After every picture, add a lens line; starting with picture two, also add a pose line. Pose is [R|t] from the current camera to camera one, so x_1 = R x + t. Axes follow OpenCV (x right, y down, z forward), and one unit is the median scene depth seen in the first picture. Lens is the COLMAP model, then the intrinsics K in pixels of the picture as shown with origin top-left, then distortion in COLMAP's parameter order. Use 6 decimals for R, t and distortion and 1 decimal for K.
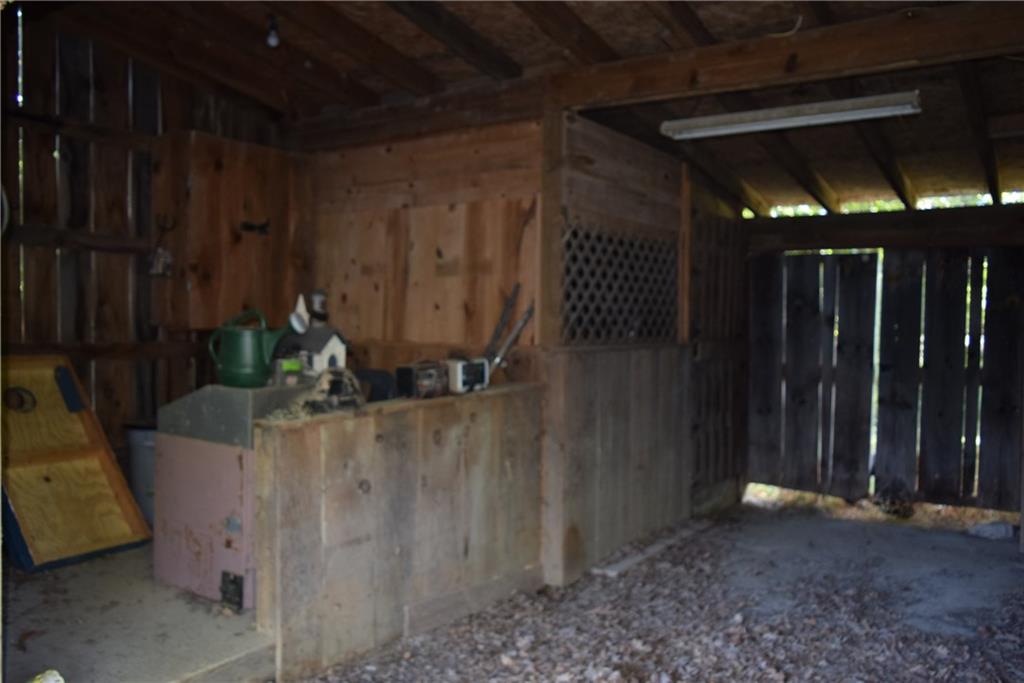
lens RADIAL K [[807.3, 0, 513.1], [0, 807.3, 340.5], [0, 0, 1]] dist [-0.007344, -0.013418]
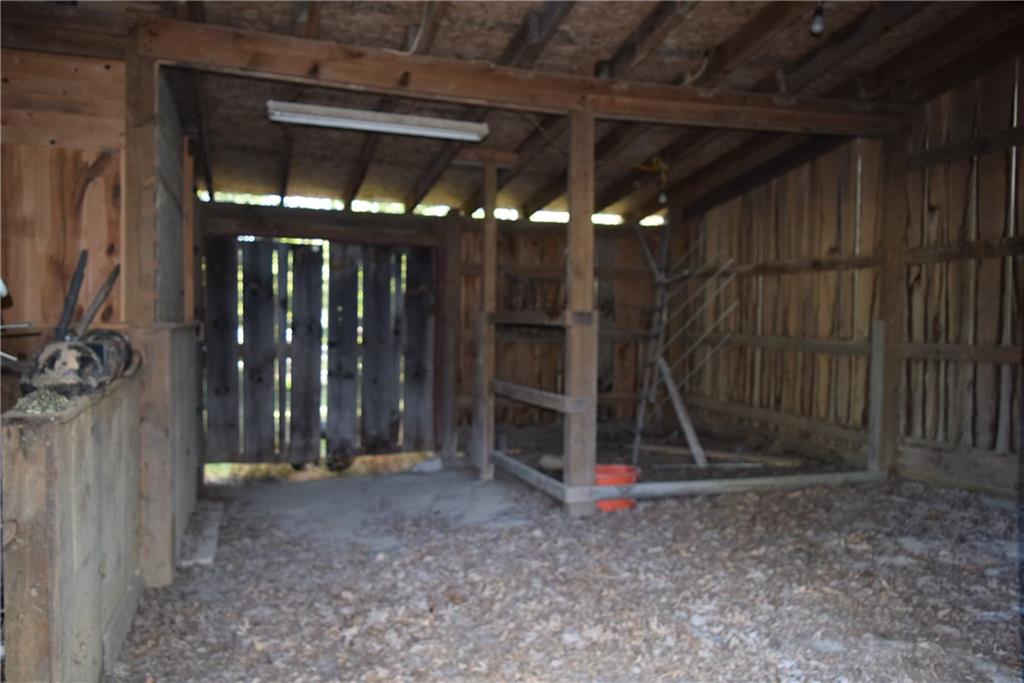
lens RADIAL K [[807.3, 0, 514.1], [0, 807.3, 342.6], [0, 0, 1]] dist [-0.007344, -0.013418]
pose [[0.589732, -0.023156, 0.807267, -0.328039], [0.015119, 0.999730, 0.017631, 0.014809], [-0.807458, 0.001807, 0.589923, 0.108650]]
